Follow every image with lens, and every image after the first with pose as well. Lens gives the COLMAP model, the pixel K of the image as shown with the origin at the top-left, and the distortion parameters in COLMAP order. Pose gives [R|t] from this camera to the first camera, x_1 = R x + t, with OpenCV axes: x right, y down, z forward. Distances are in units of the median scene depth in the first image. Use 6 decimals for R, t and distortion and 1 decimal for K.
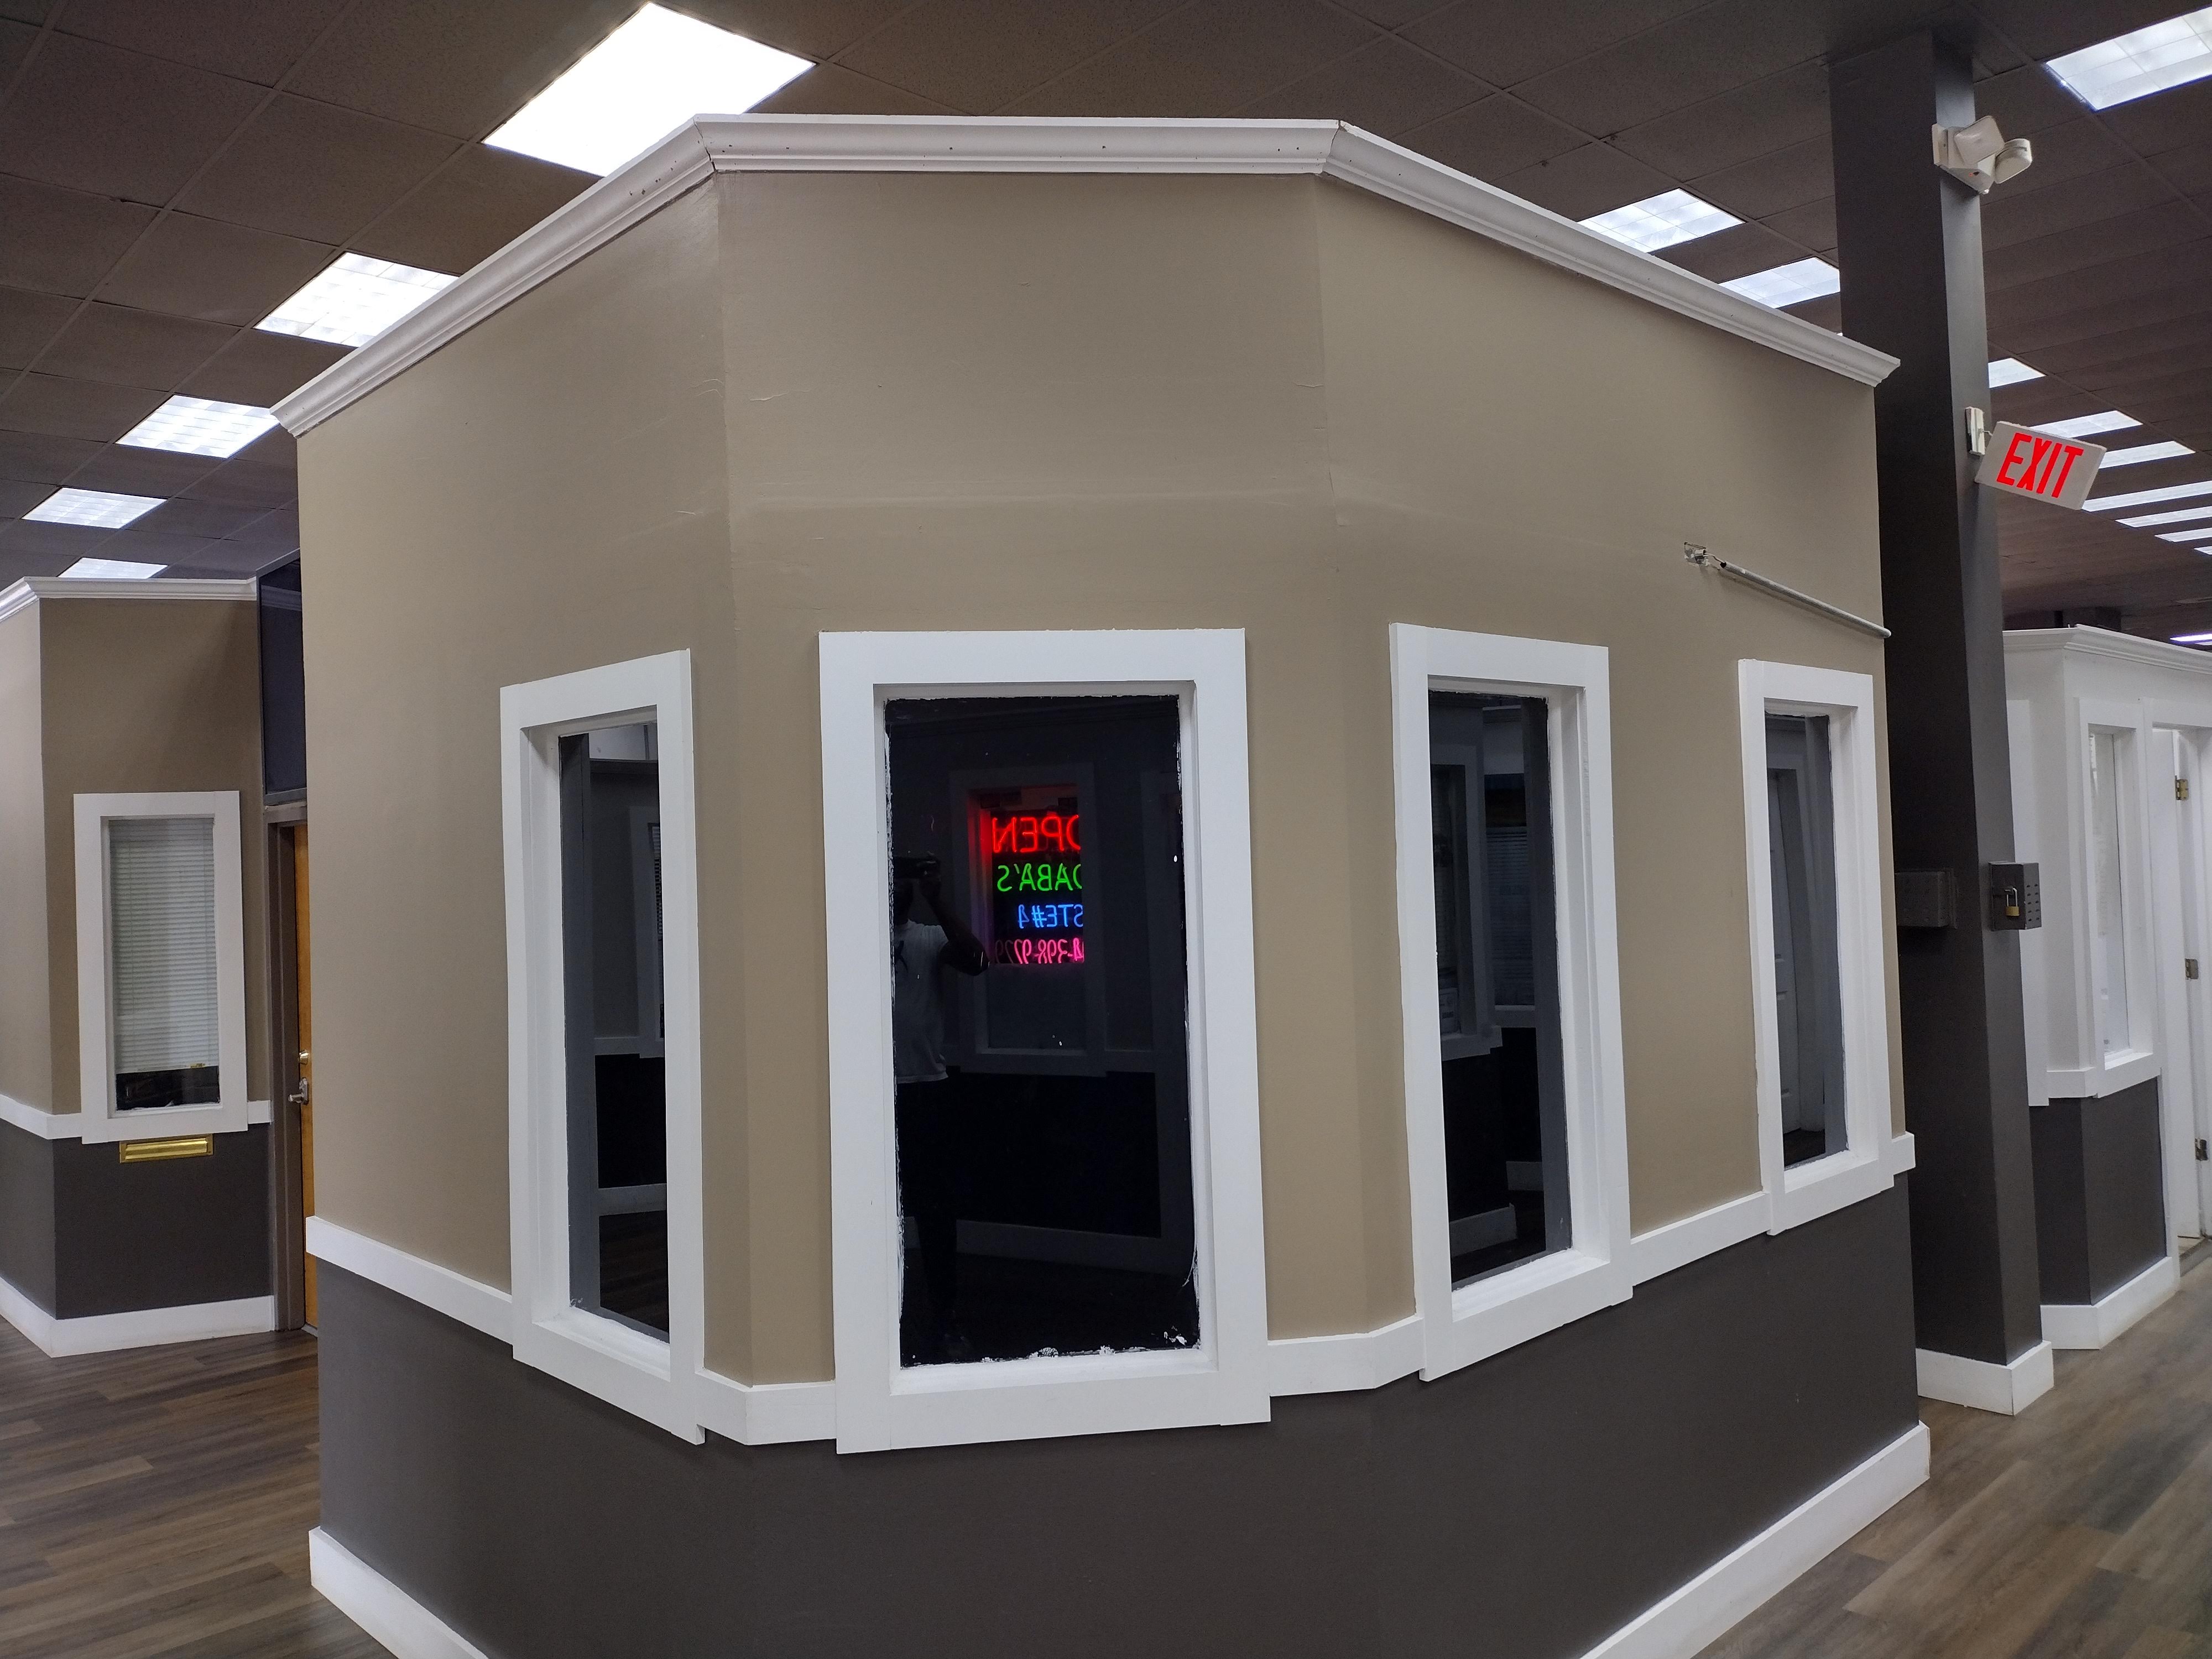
lens RADIAL K [[1663.7, 0, 1106.0], [0, 1663.7, 829.5], [0, 0, 1]] dist [0.035433, -0.016902]
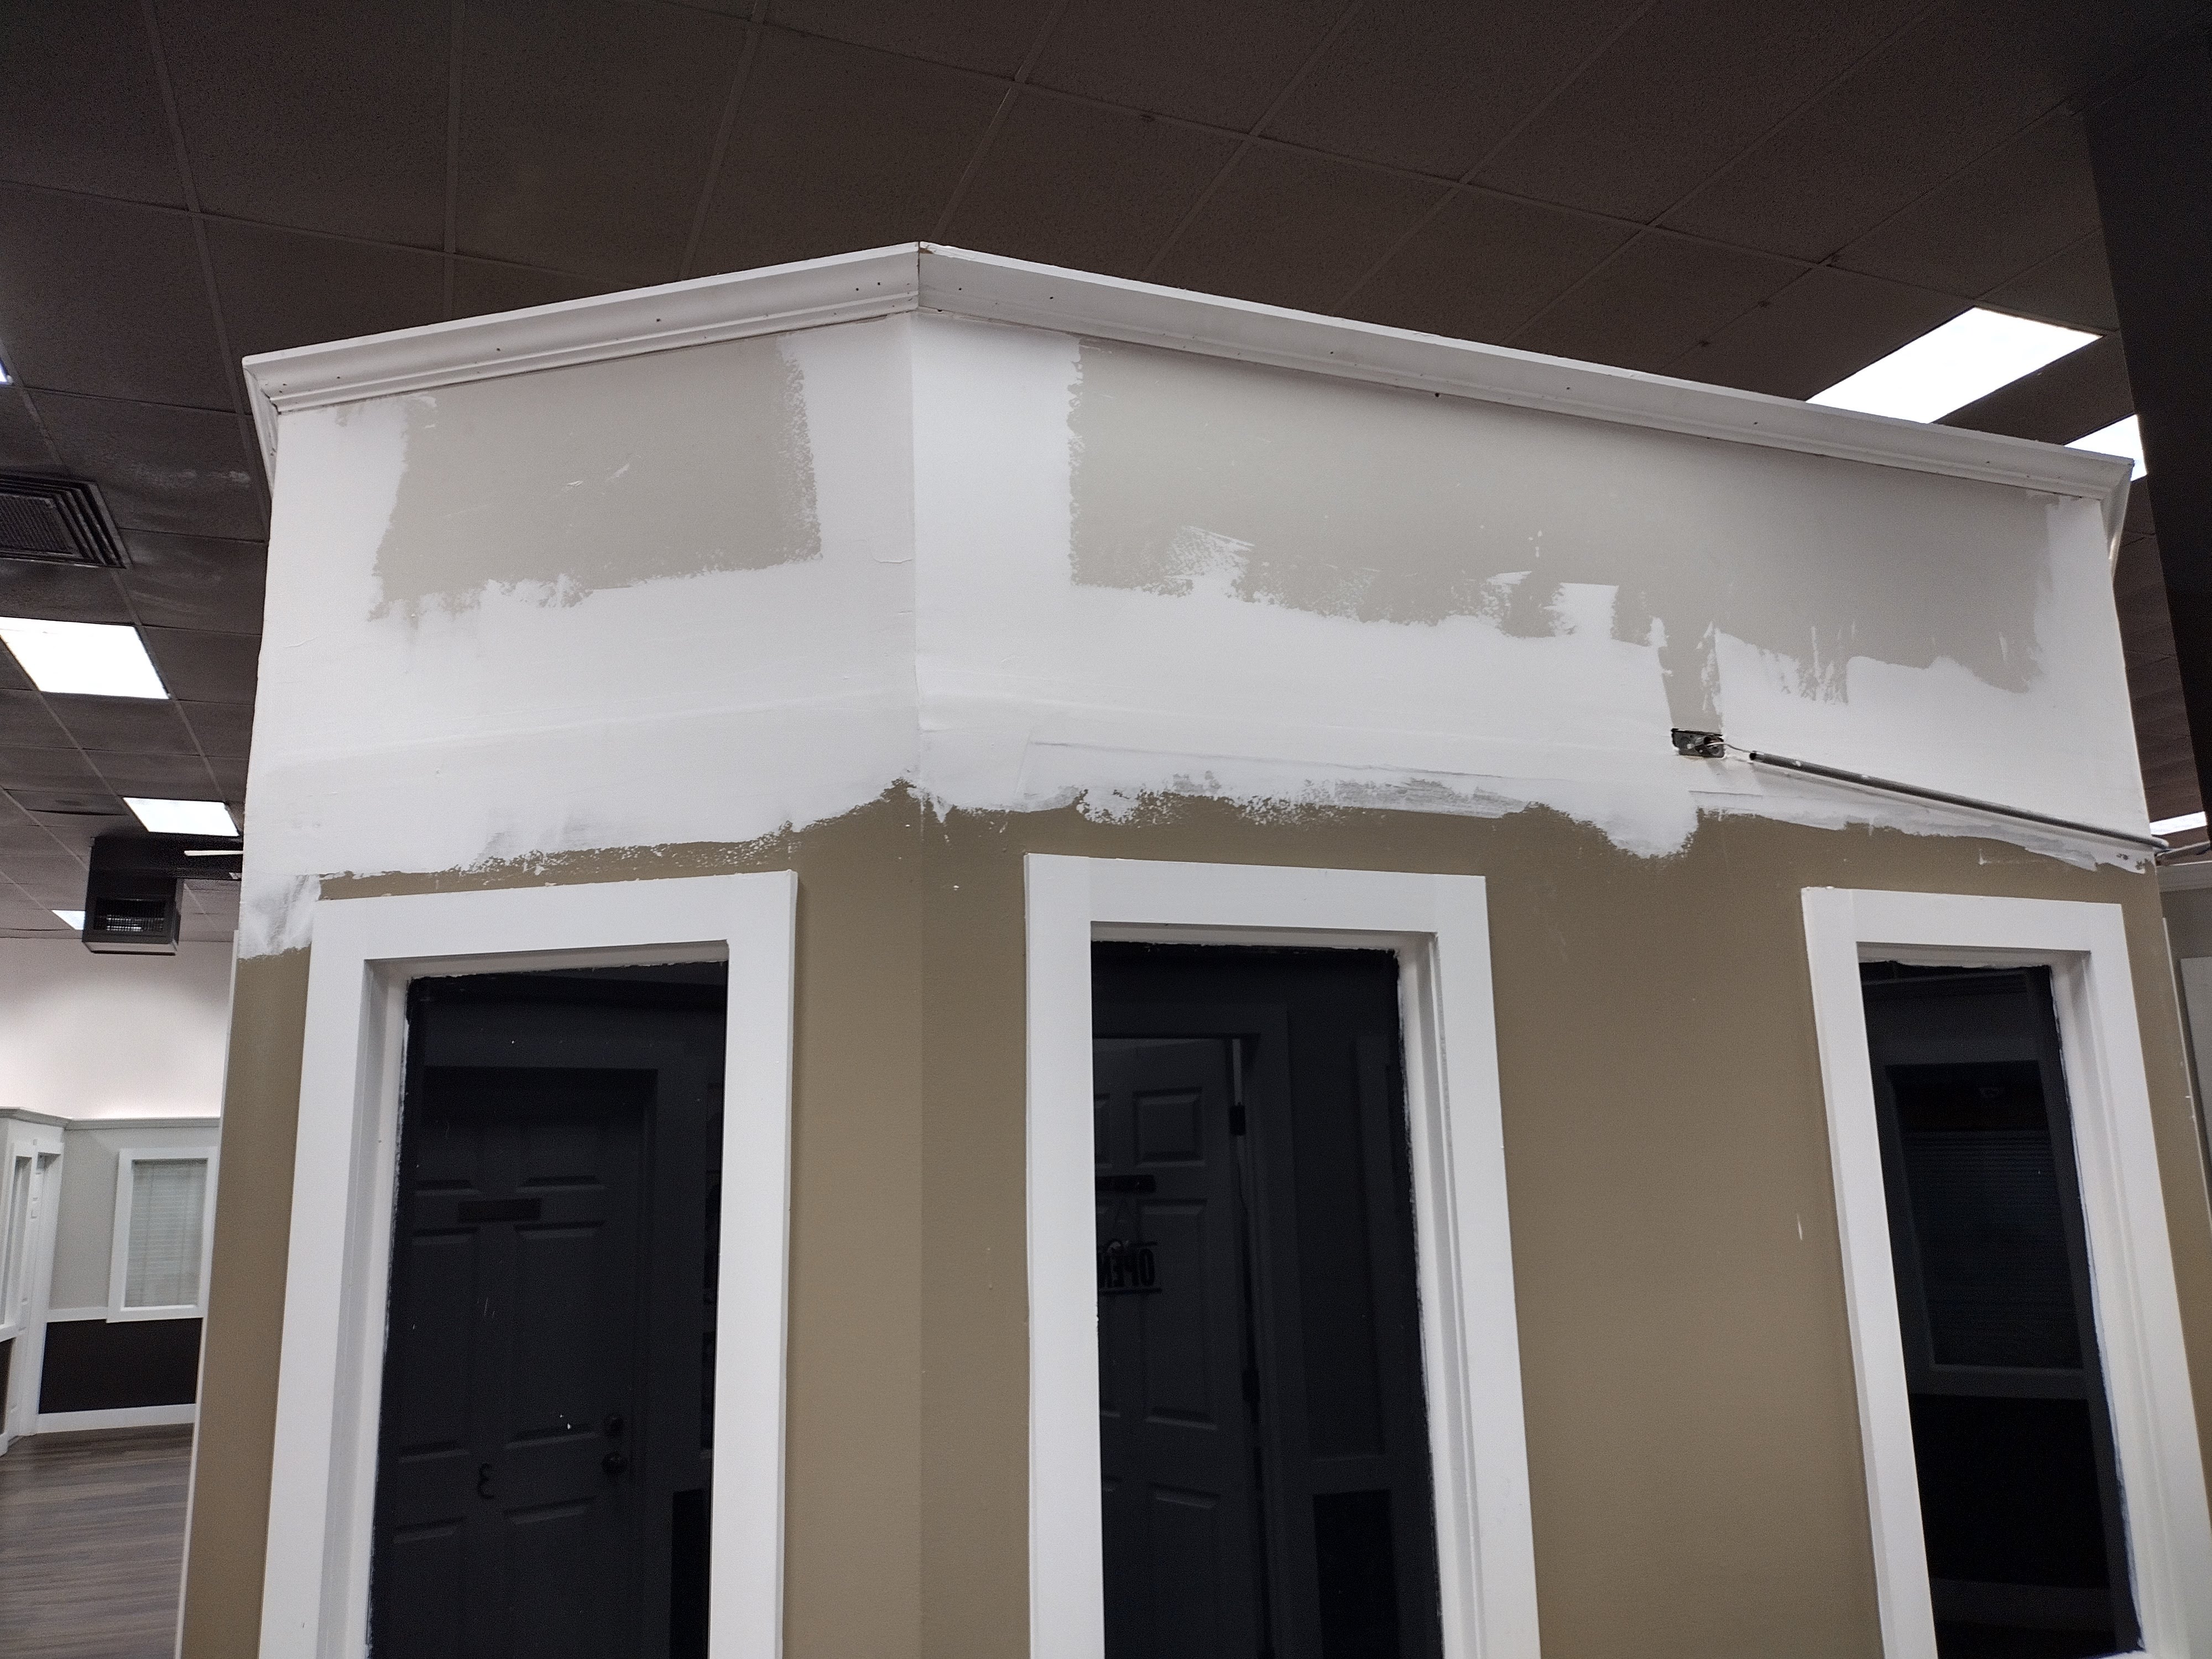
lens RADIAL K [[1720.7, 0, 1108.7], [0, 1720.7, 805.0], [0, 0, 1]] dist [-0.009758, -0.011393]
pose [[0.932855, -0.069771, -0.353432, 0.416053], [0.000692, 0.981412, -0.191912, 0.001397], [0.360252, 0.178781, 0.915563, 0.270145]]
